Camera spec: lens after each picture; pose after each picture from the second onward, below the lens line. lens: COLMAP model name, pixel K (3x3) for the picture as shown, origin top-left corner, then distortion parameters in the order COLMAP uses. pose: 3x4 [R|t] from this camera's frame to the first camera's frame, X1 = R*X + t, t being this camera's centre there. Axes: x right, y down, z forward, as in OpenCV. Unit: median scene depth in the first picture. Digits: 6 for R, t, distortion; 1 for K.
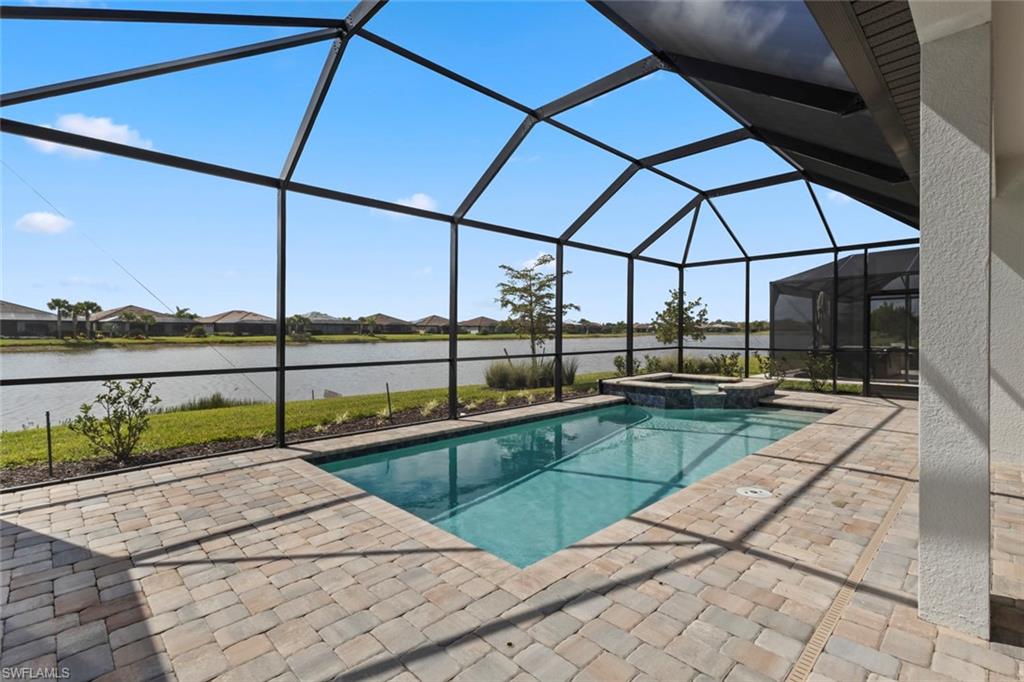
lens RADIAL K [[472.5, 0, 518.3], [0, 472.5, 337.2], [0, 0, 1]] dist [0.005381, 0.000302]
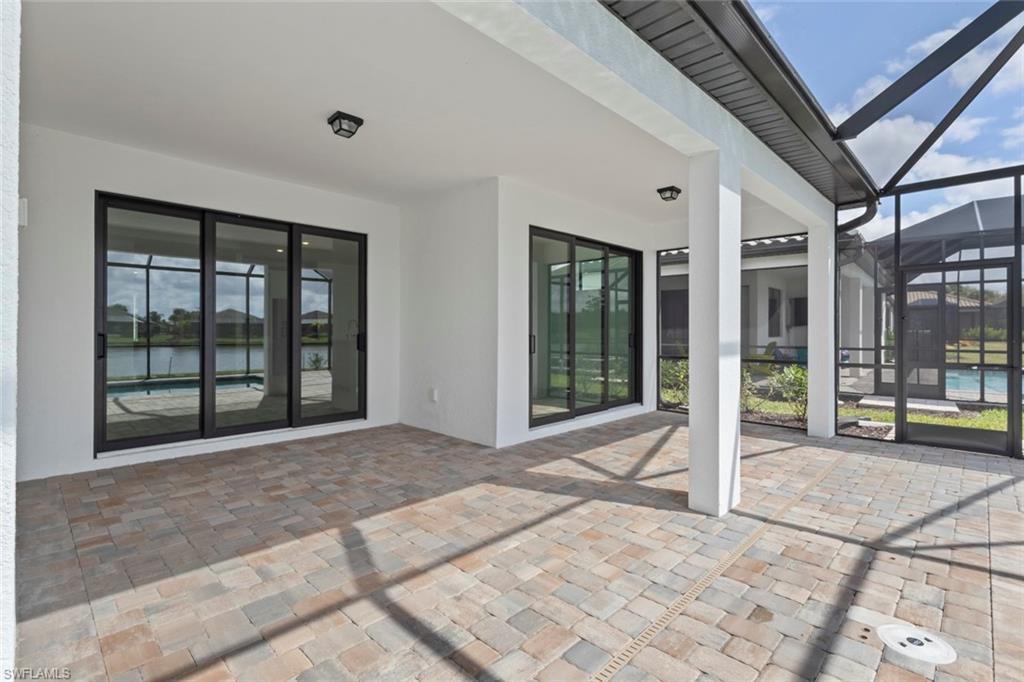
lens RADIAL K [[472.5, 0, 515.3], [0, 472.5, 332.2], [0, 0, 1]] dist [0.005381, 0.000302]
pose [[-0.999961, 0.006059, -0.006452, 1.227671], [0.005953, 0.999850, 0.016271, -0.033445], [0.006550, 0.016232, -0.999847, 1.993783]]
